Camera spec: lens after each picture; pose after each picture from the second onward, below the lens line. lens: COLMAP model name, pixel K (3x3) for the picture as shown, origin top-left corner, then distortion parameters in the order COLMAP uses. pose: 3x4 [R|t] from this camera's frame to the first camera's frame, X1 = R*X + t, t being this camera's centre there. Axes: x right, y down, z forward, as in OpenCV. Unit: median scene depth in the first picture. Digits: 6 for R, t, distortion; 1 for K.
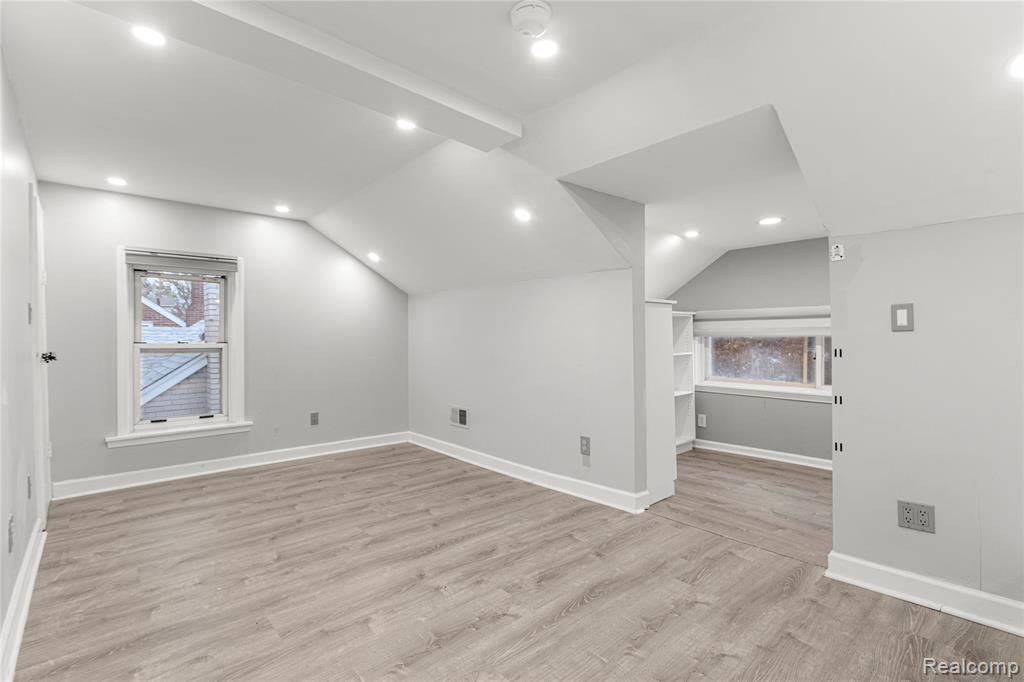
lens RADIAL K [[474.9, 0, 511.7], [0, 474.9, 343.8], [0, 0, 1]] dist [0.001403, -0.000612]
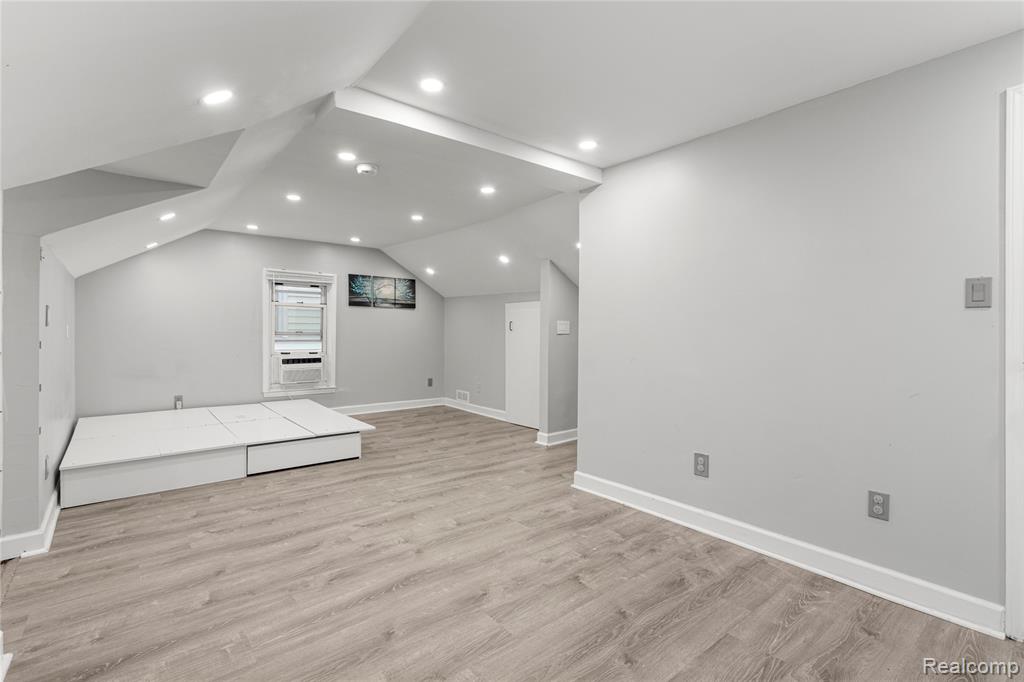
lens RADIAL K [[474.9, 0, 513.9], [0, 474.9, 337.6], [0, 0, 1]] dist [0.001403, -0.000612]
pose [[-0.999453, 0.001522, 0.033045, -0.321108], [0.002014, 0.999888, 0.014858, -0.008582], [-0.033019, 0.014916, -0.999343, 1.497676]]
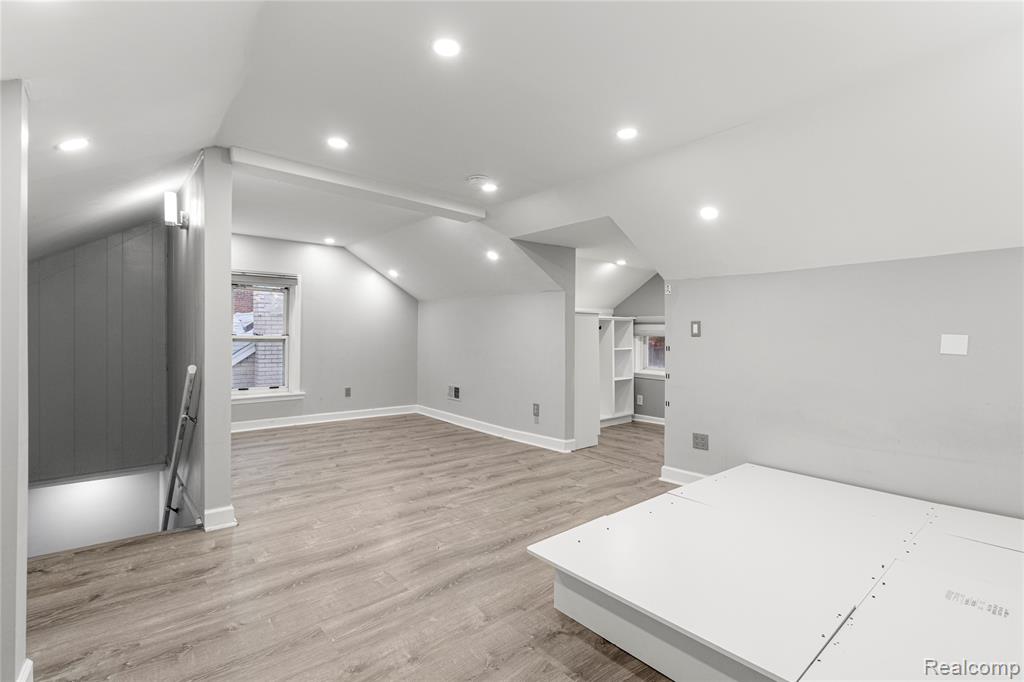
lens RADIAL K [[474.9, 0, 511.4], [0, 474.9, 337.2], [0, 0, 1]] dist [0.001403, -0.000612]
pose [[0.999596, 0.016294, -0.023303, 0.121454], [-0.016343, 0.999865, -0.001906, -0.006533], [0.023269, 0.002286, 0.999727, -0.521157]]
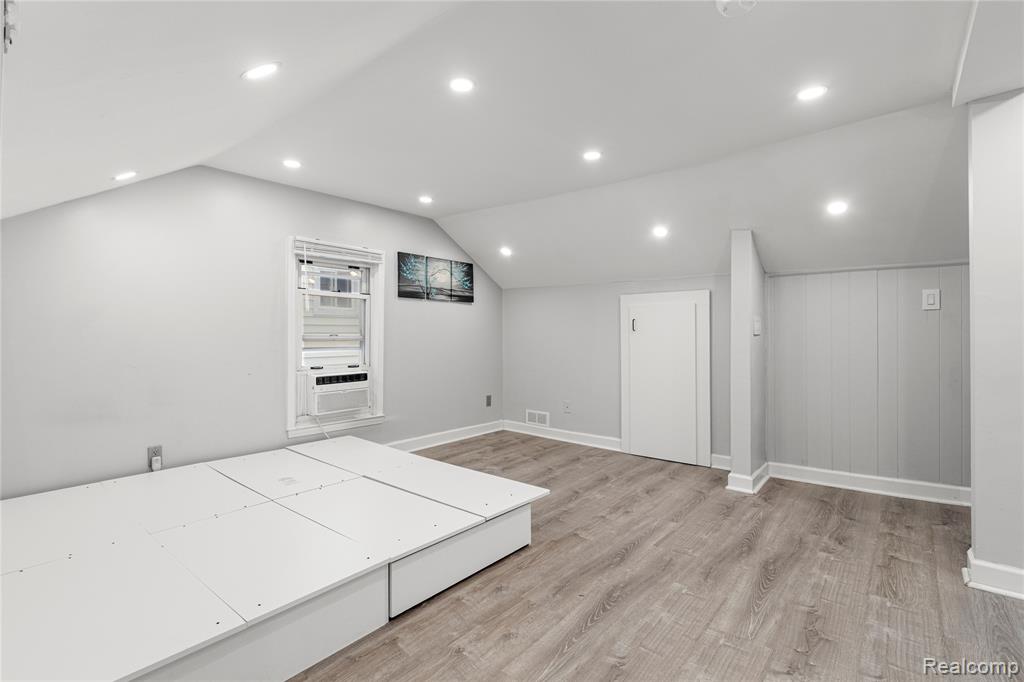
lens RADIAL K [[474.9, 0, 515.5], [0, 474.9, 333.8], [0, 0, 1]] dist [0.001403, -0.000612]
pose [[-0.988141, 0.010197, -0.153212, 0.320560], [0.009593, 0.999943, 0.004681, -0.010066], [0.153251, 0.003156, -0.988182, 0.949141]]
